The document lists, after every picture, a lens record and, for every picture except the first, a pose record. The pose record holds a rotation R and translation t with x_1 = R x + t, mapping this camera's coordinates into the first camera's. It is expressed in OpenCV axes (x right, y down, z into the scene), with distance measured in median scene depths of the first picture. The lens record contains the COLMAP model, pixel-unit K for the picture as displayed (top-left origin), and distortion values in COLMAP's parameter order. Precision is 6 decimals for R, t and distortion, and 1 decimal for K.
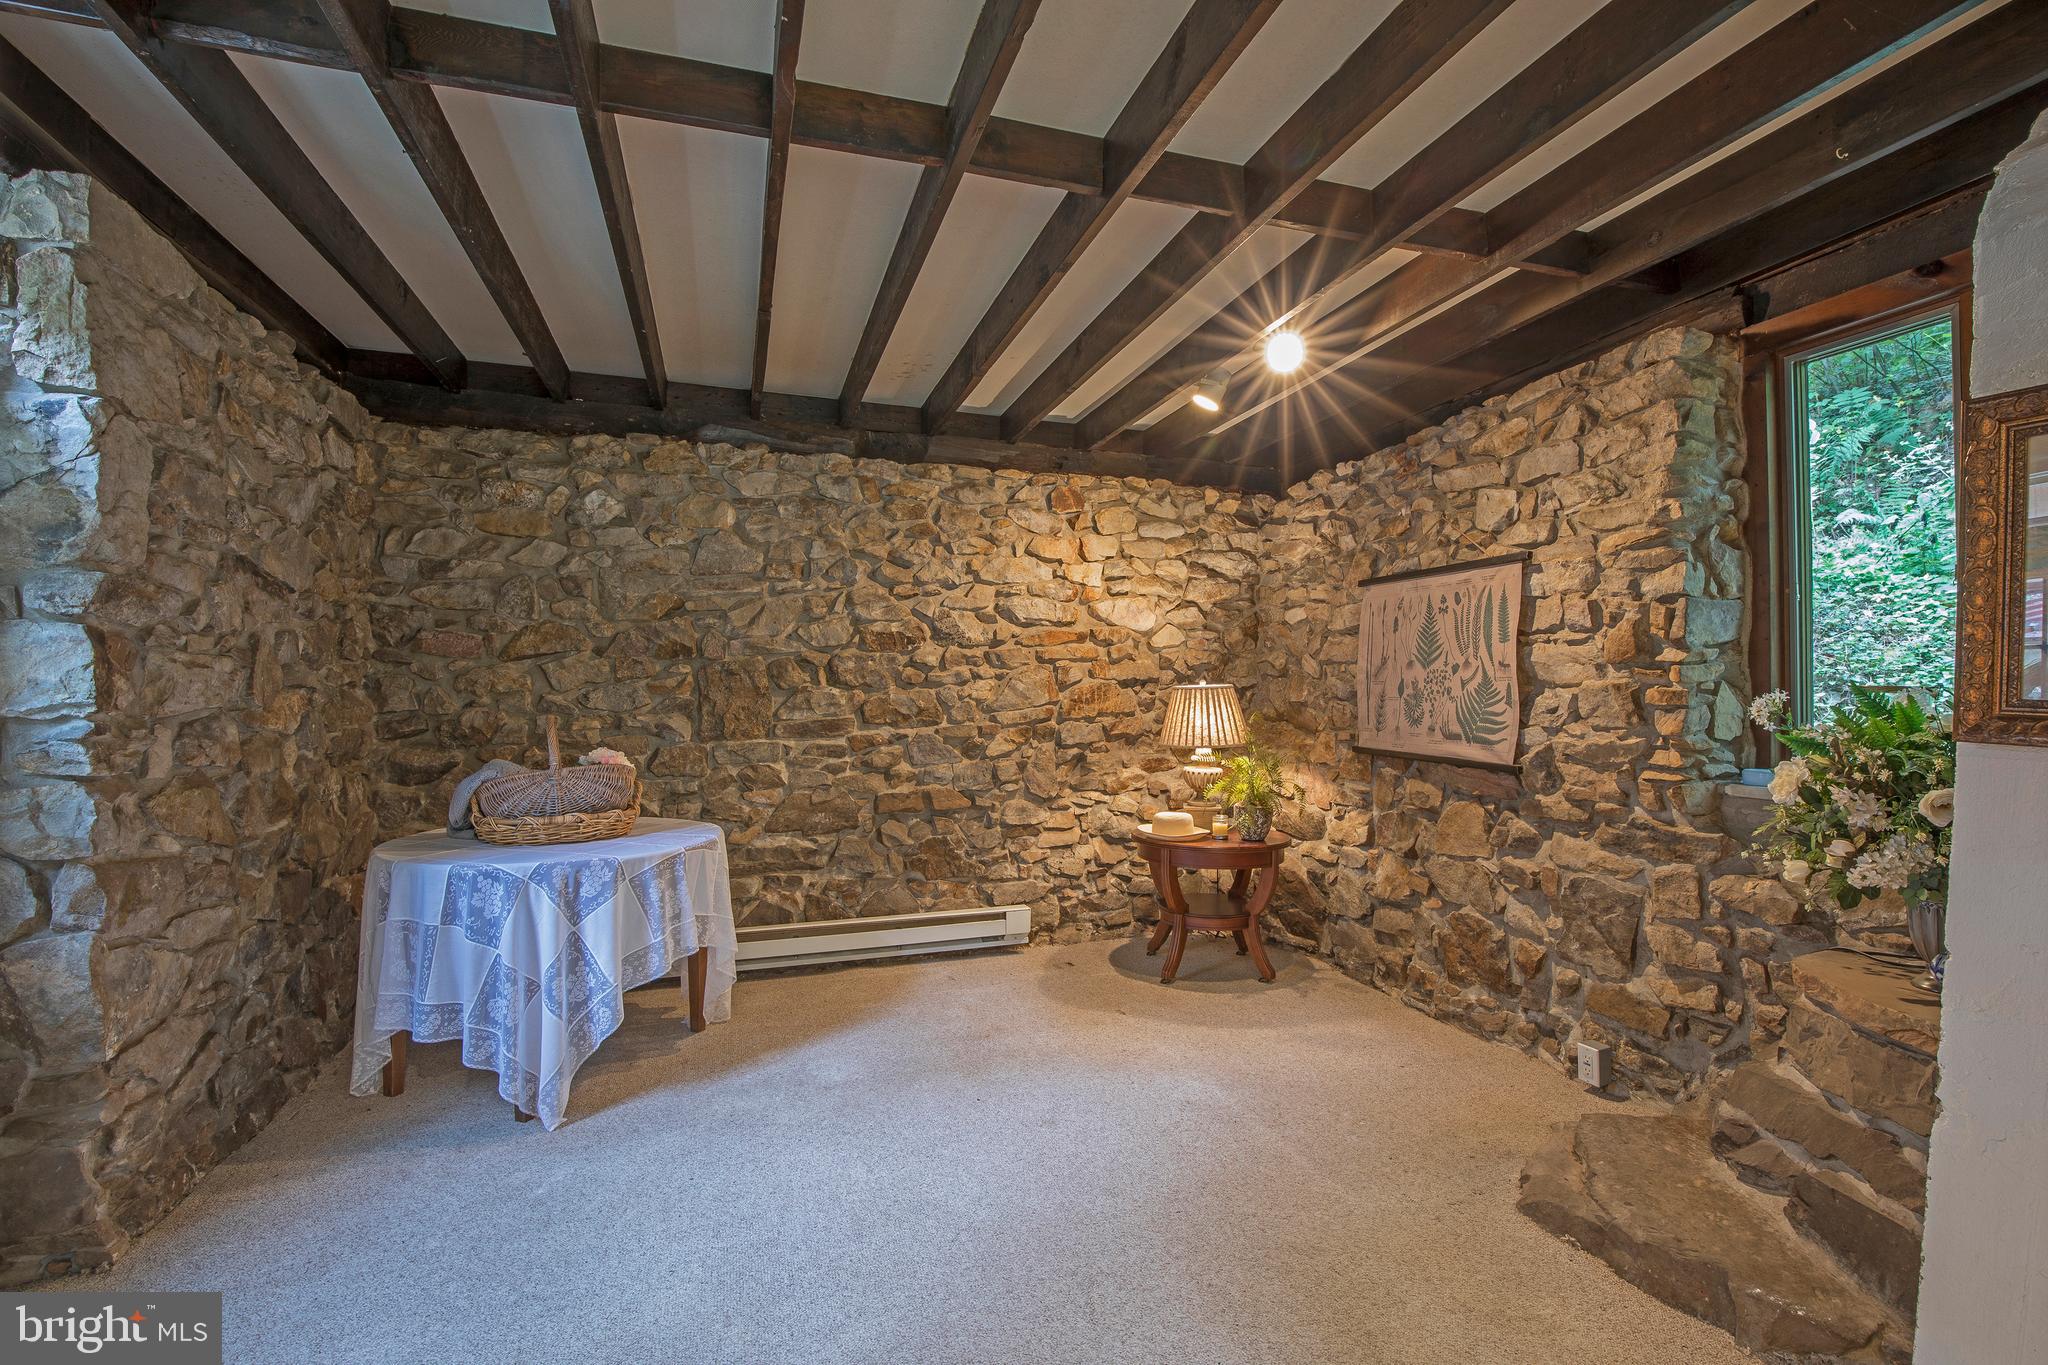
lens RADIAL K [[933.4, 0, 1032.1], [0, 933.4, 678.8], [0, 0, 1]] dist [-0.043902, 0.007063]
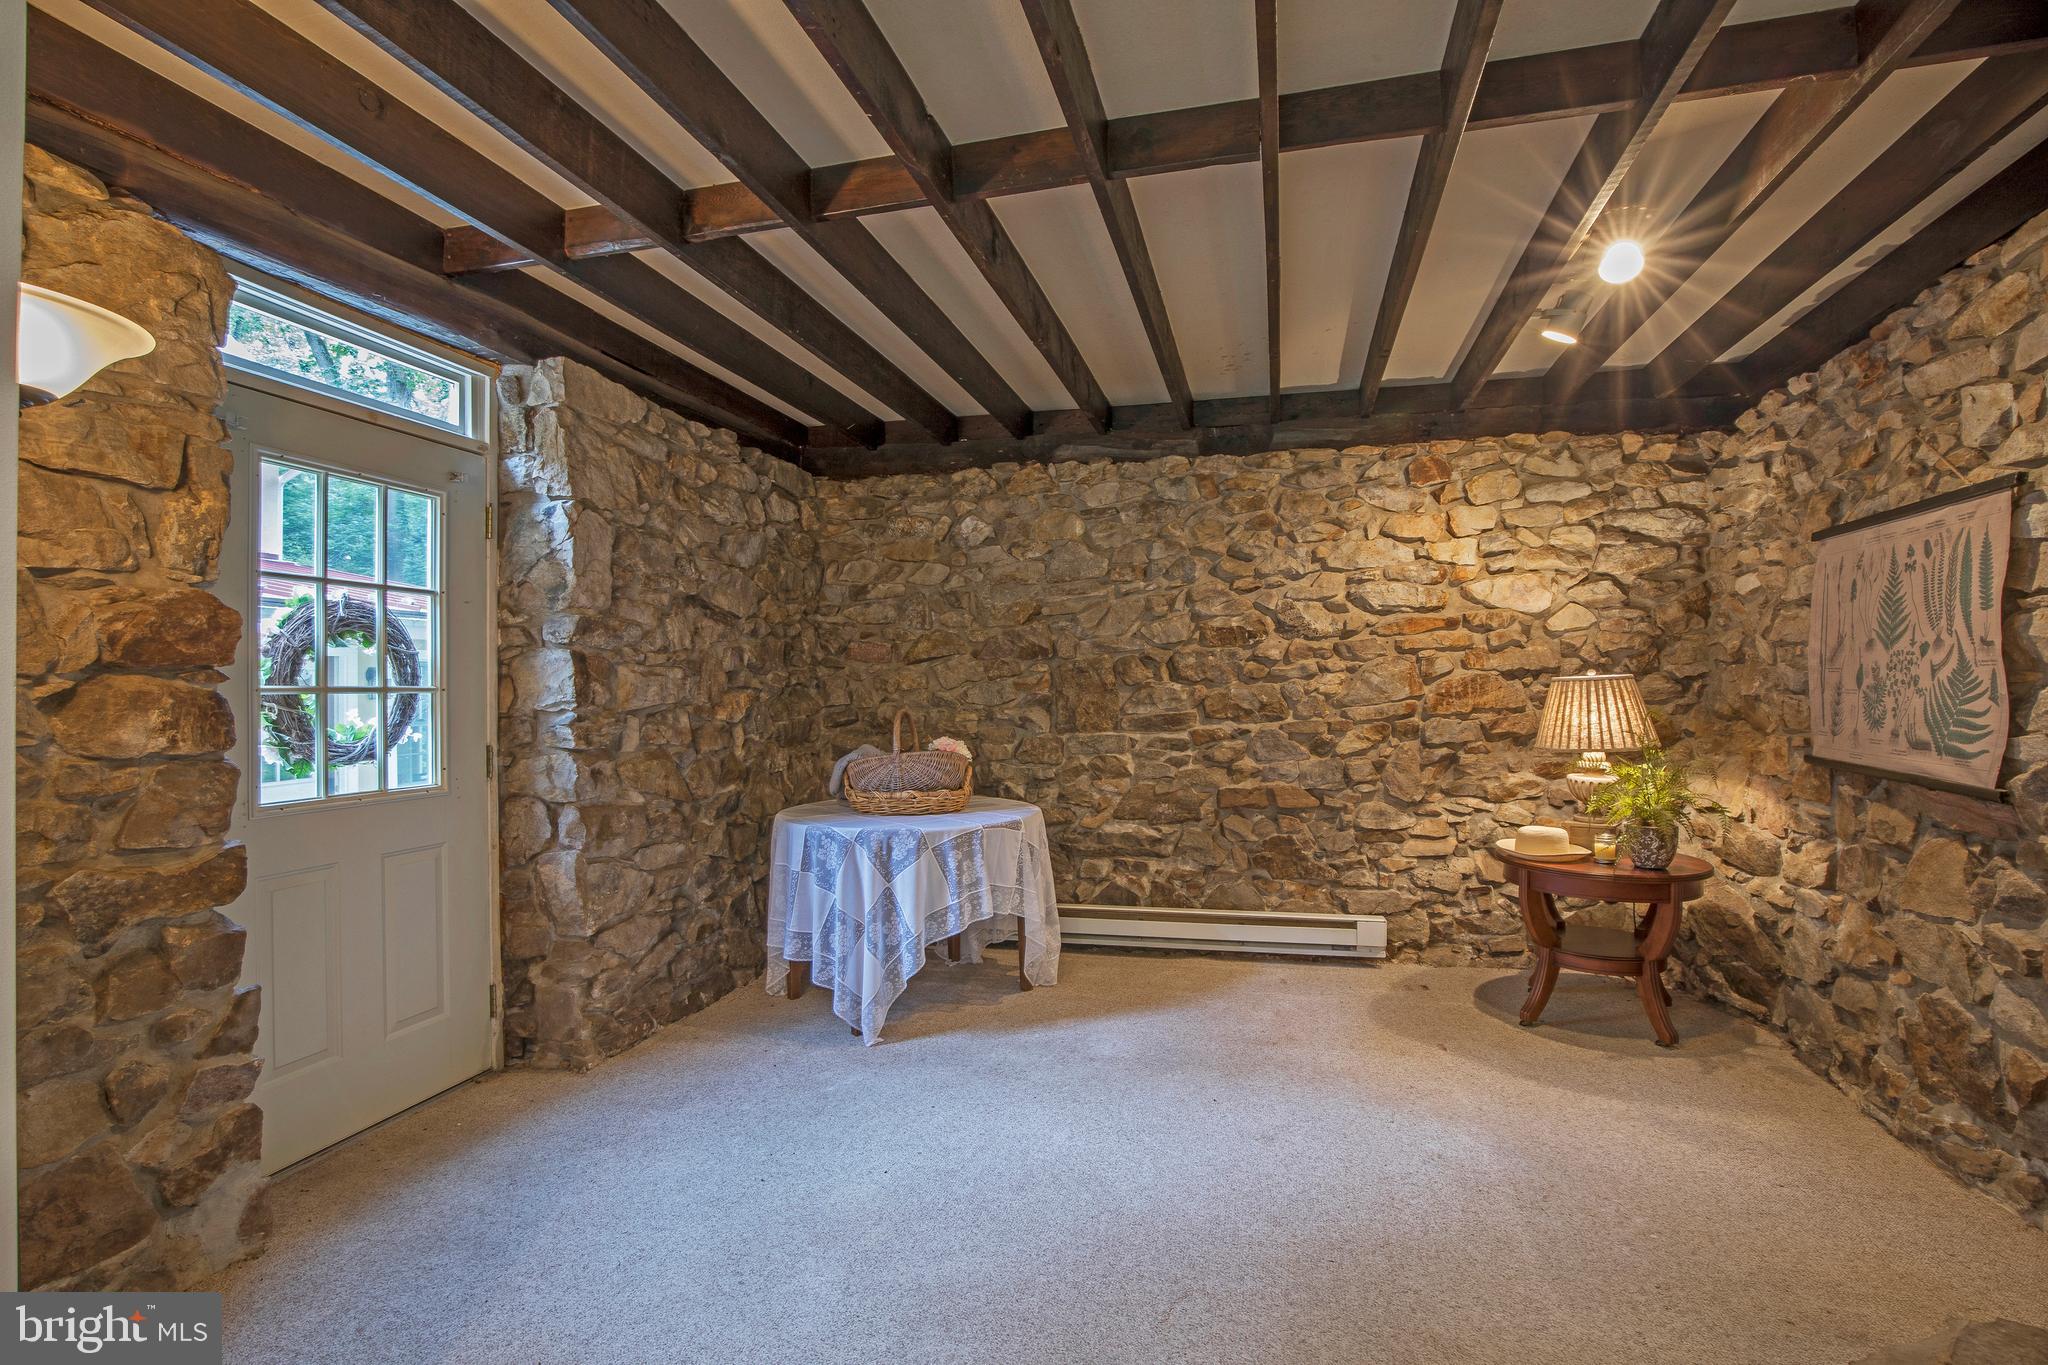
lens RADIAL K [[933.4, 0, 1032.1], [0, 933.4, 678.8], [0, 0, 1]] dist [-0.043902, 0.007063]
pose [[0.839645, -0.011955, -0.543003, 0.226324], [0.016553, 0.999857, 0.003583, -0.001723], [0.542883, -0.011996, 0.839723, 0.049519]]
